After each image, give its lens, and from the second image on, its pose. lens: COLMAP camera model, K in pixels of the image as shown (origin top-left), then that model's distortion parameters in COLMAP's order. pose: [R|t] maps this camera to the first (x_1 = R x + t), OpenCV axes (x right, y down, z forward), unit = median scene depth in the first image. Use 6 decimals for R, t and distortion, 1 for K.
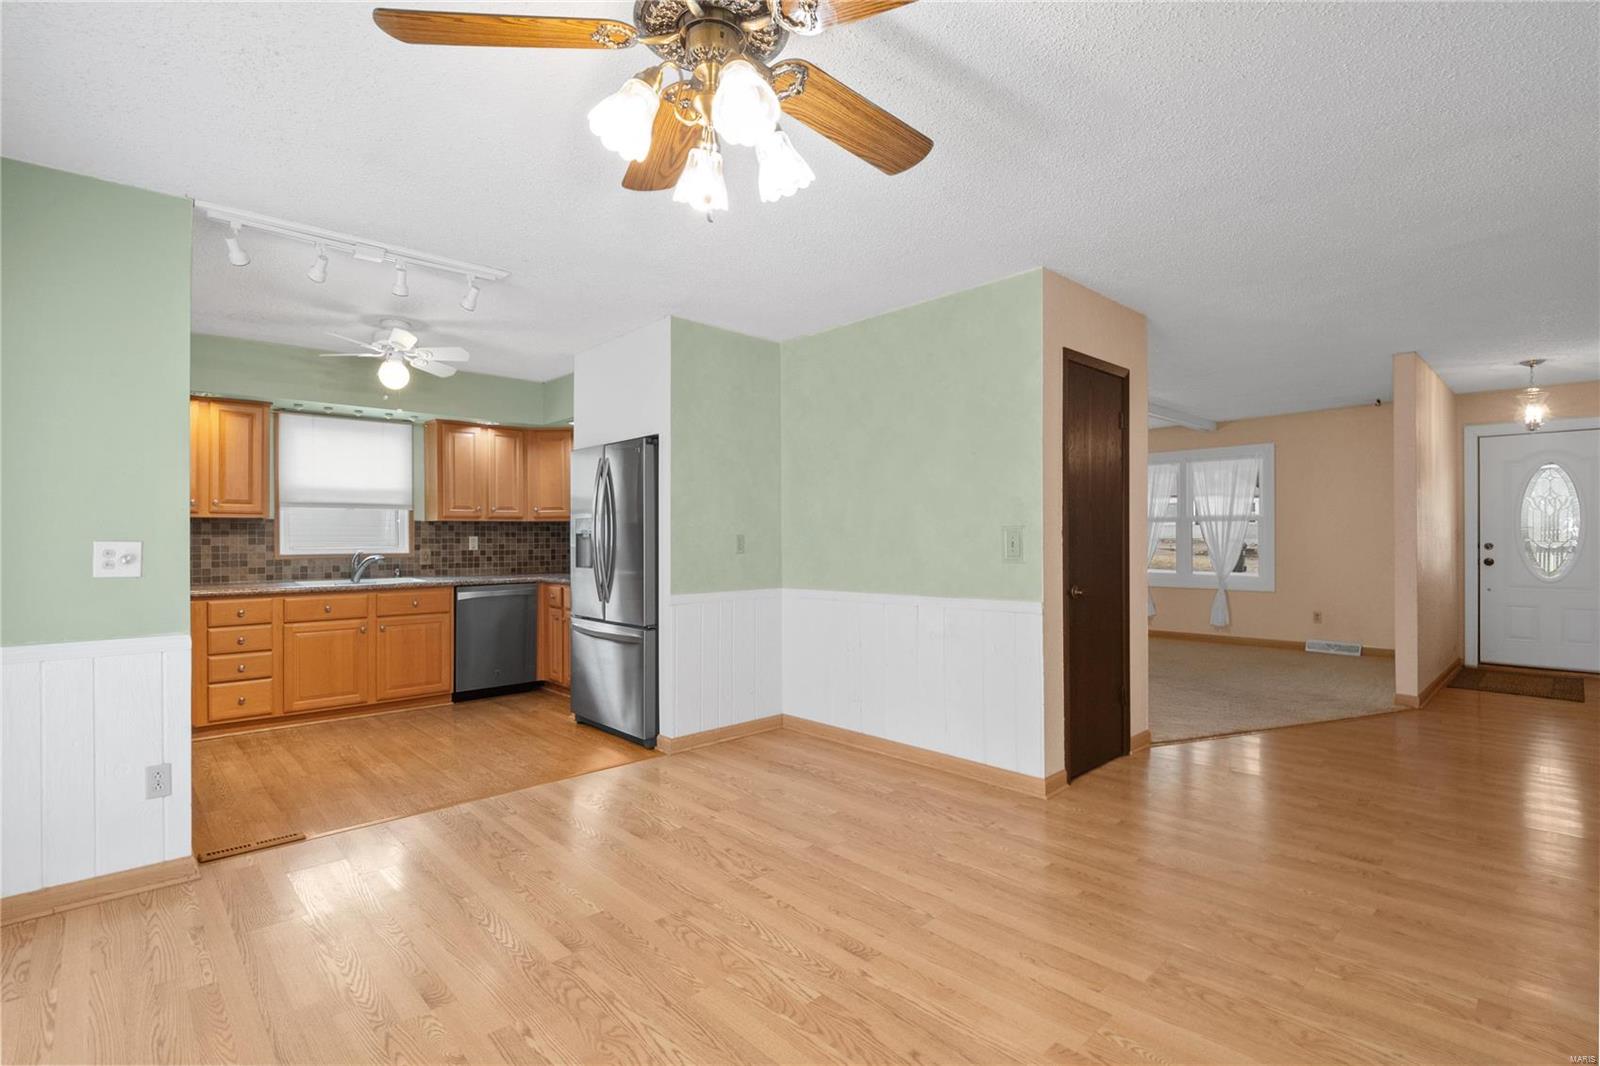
lens RADIAL K [[747.4, 0, 834.1], [0, 747.4, 535.8], [0, 0, 1]] dist [-0.020577, 0.001160]
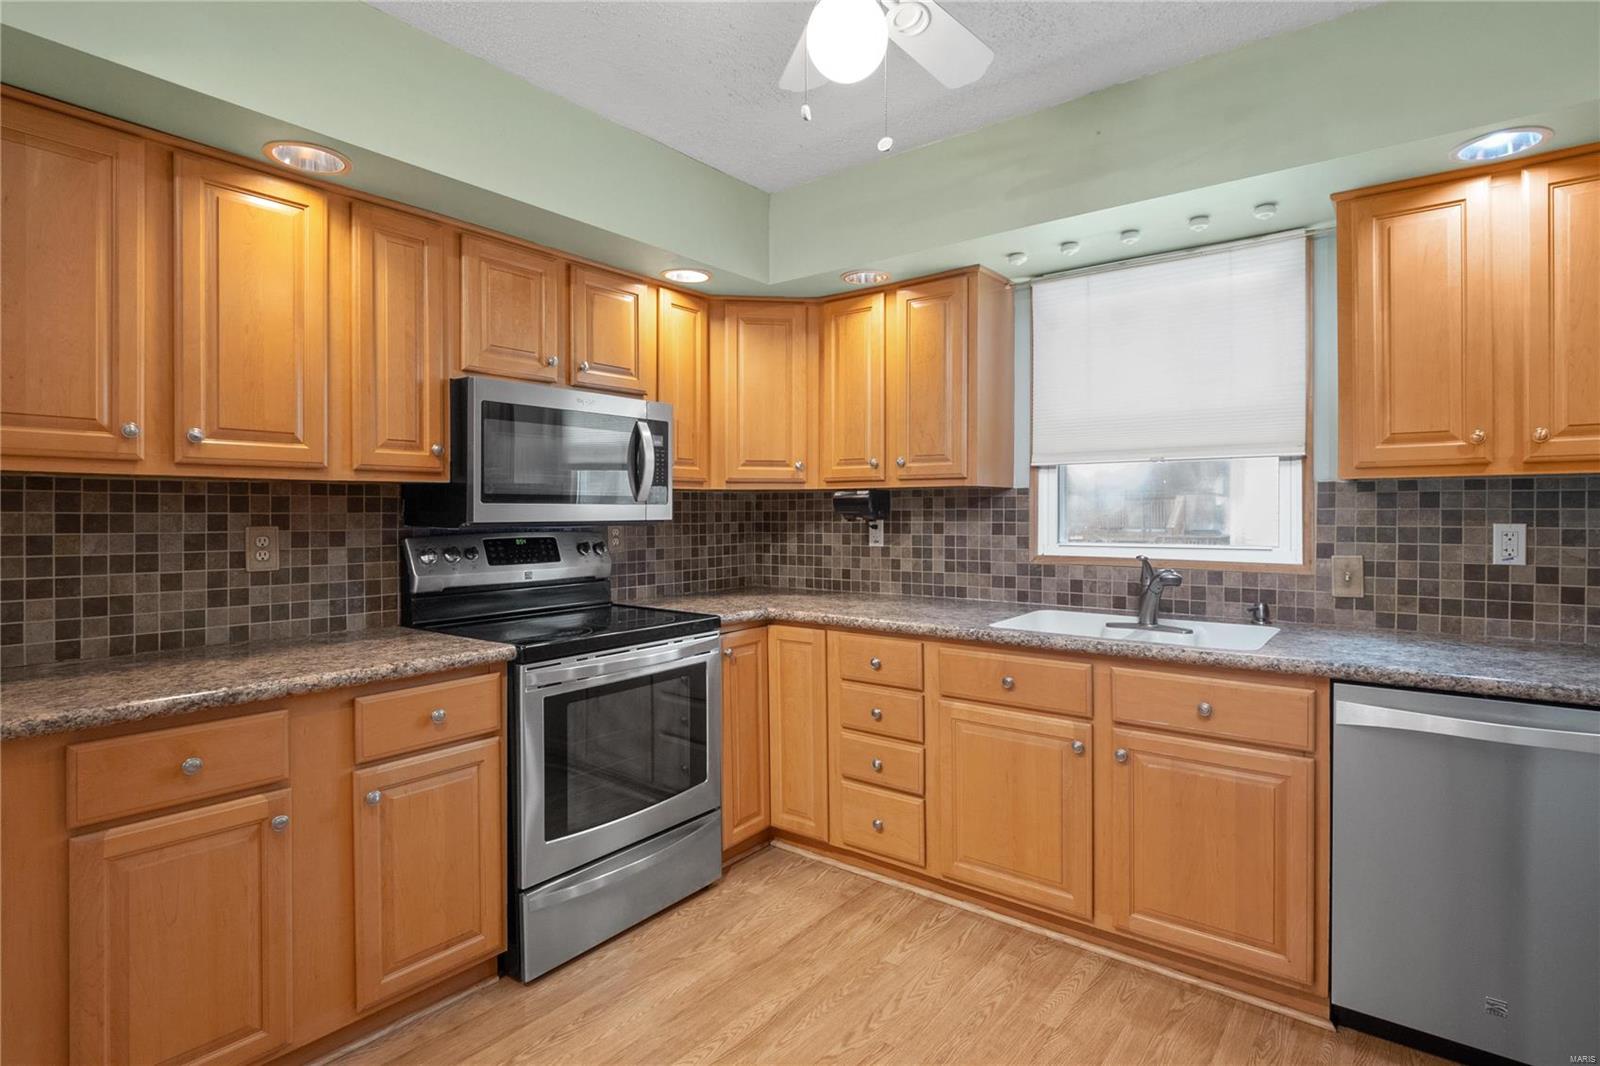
lens RADIAL K [[808.7, 0, 802.9], [0, 808.7, 517.8], [0, 0, 1]] dist [-0.000647, -0.002319]
pose [[0.116223, 0.007926, -0.993192, -0.203693], [0.000223, 0.999968, 0.008006, -0.005793], [0.993223, -0.001152, 0.116217, 0.797578]]
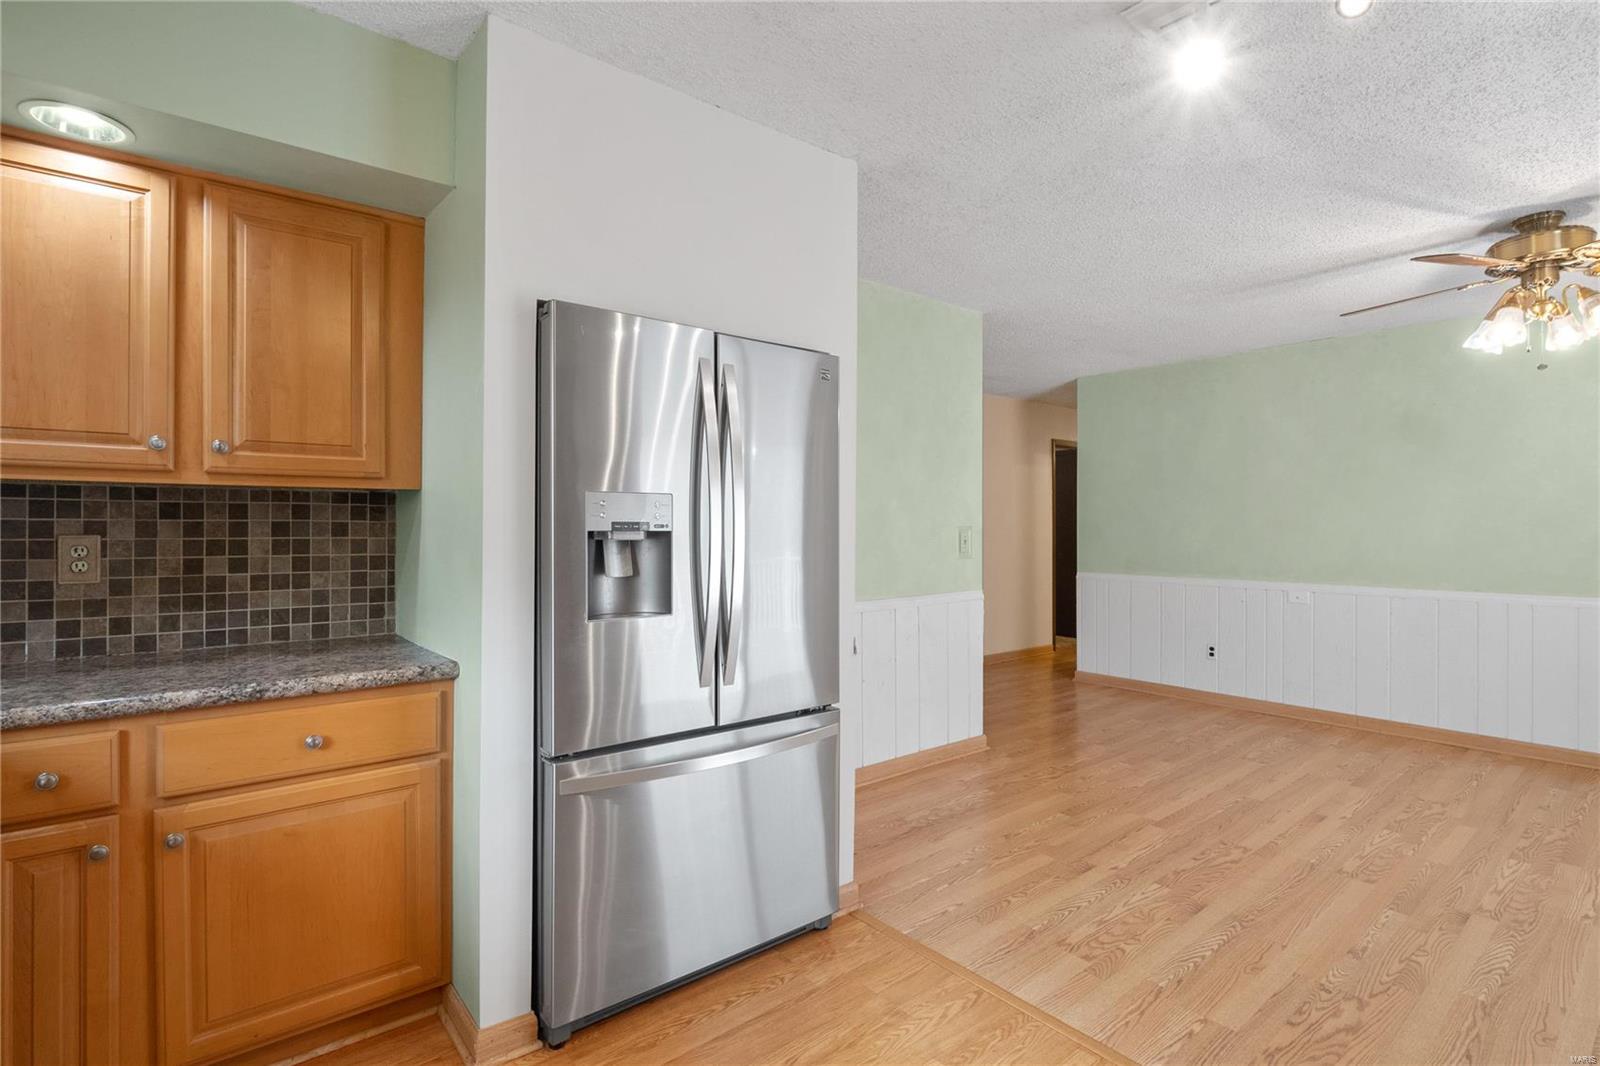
lens RADIAL K [[747.4, 0, 801.9], [0, 747.4, 530.1], [0, 0, 1]] dist [-0.020577, 0.001160]
pose [[0.106952, 0.001805, 0.994263, -0.690447], [-0.004929, 0.999987, -0.001285, -0.002679], [-0.994252, -0.004764, 0.106959, 0.838554]]
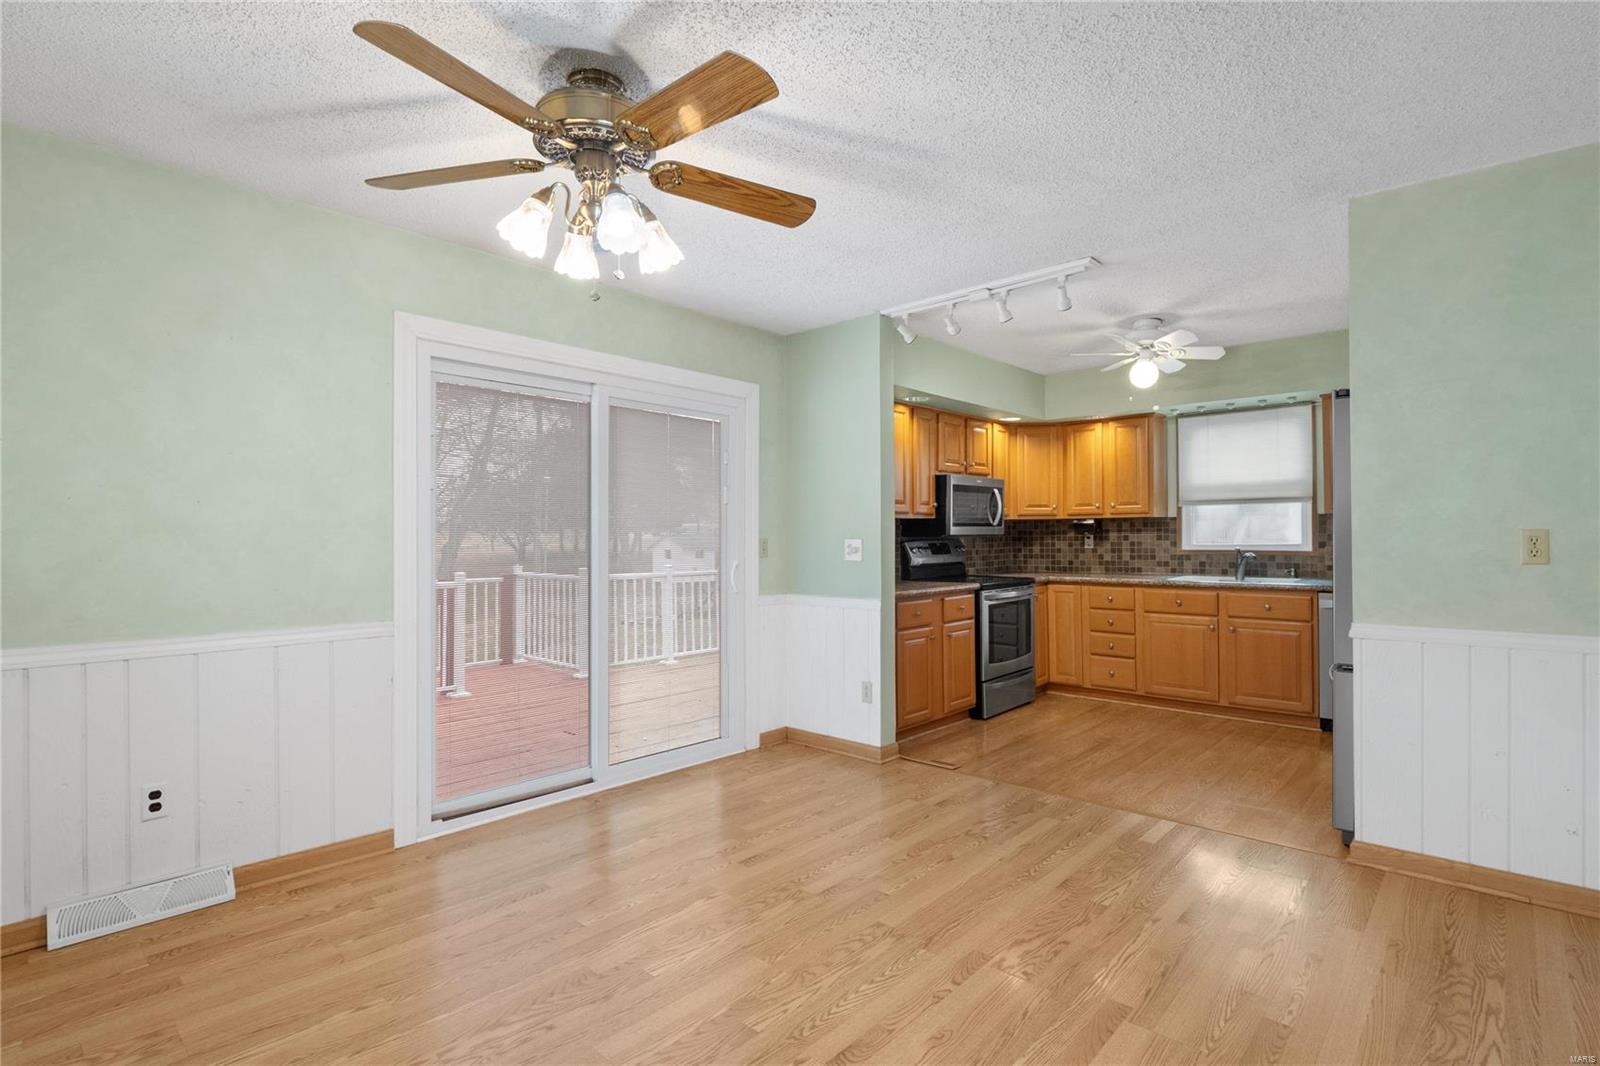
lens RADIAL K [[785.3, 0, 788.4], [0, 785.3, 535.9], [0, 0, 1]] dist [-0.012895, -0.001141]
pose [[0.026506, 0.001607, -0.999647, 0.390917], [0.008347, 0.999963, 0.001829, -0.001977], [0.999614, -0.008393, 0.026492, 0.413296]]
